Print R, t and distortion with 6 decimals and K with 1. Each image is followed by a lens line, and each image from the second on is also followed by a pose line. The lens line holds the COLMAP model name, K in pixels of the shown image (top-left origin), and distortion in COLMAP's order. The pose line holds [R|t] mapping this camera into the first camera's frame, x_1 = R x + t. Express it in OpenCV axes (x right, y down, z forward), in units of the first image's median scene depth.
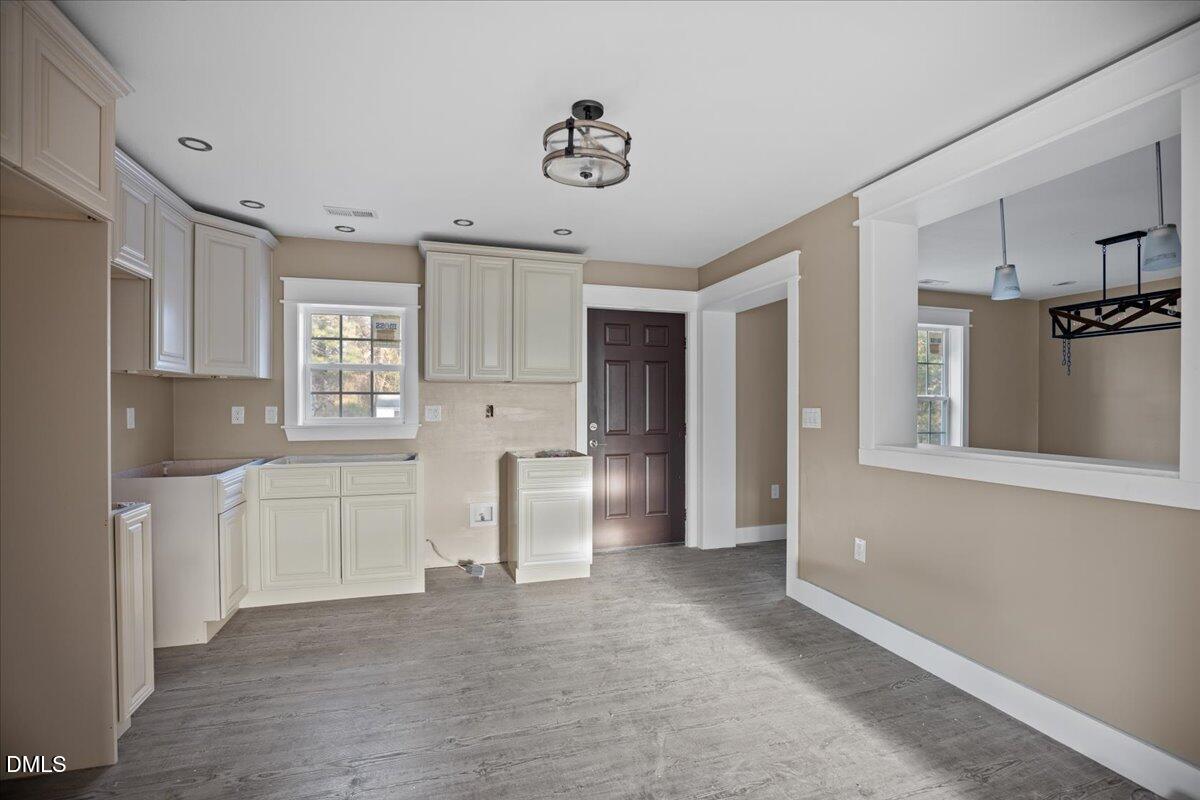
lens RADIAL K [[555.9, 0, 602.7], [0, 555.9, 407.2], [0, 0, 1]] dist [-0.029735, 0.001050]
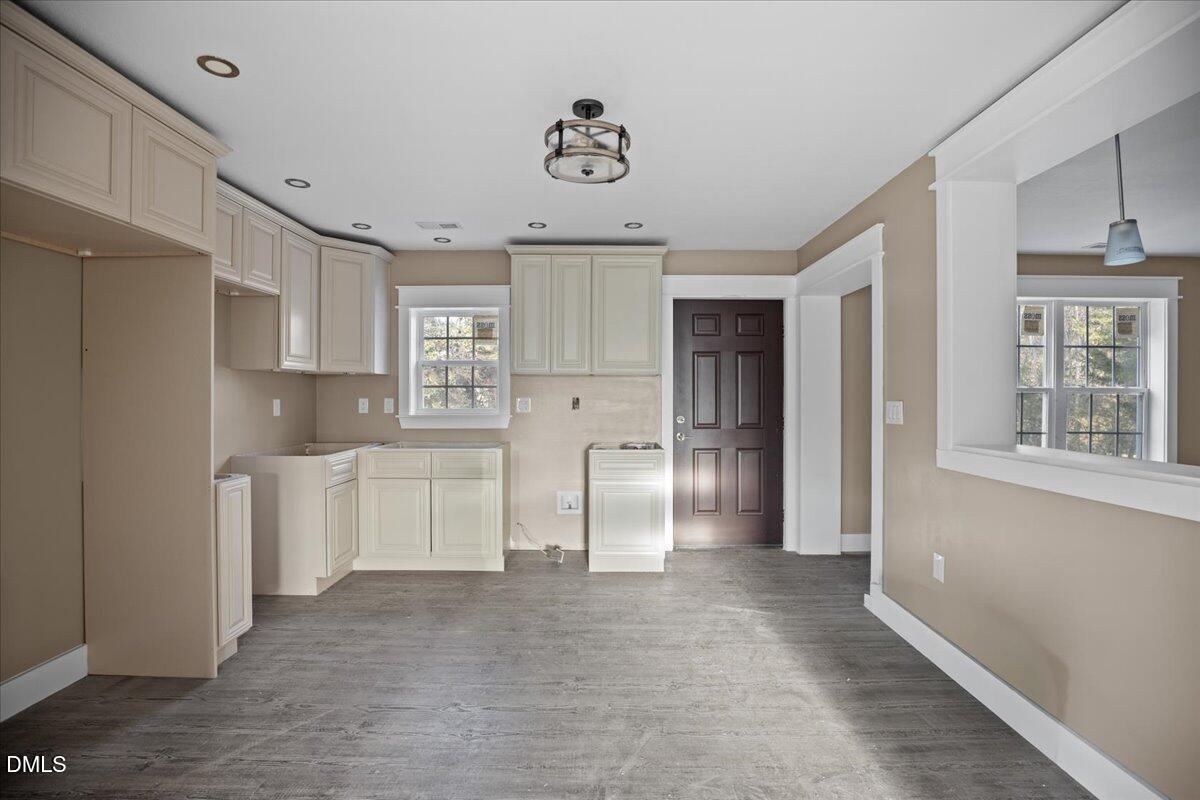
lens RADIAL K [[561.6, 0, 601.8], [0, 561.6, 396.5], [0, 0, 1]] dist [-0.030149, 0.000545]
pose [[0.952625, 0.000971, -0.304145, 0.199837], [-0.002678, 0.999983, -0.005195, -0.000520], [0.304135, 0.005764, 0.952612, 0.018402]]
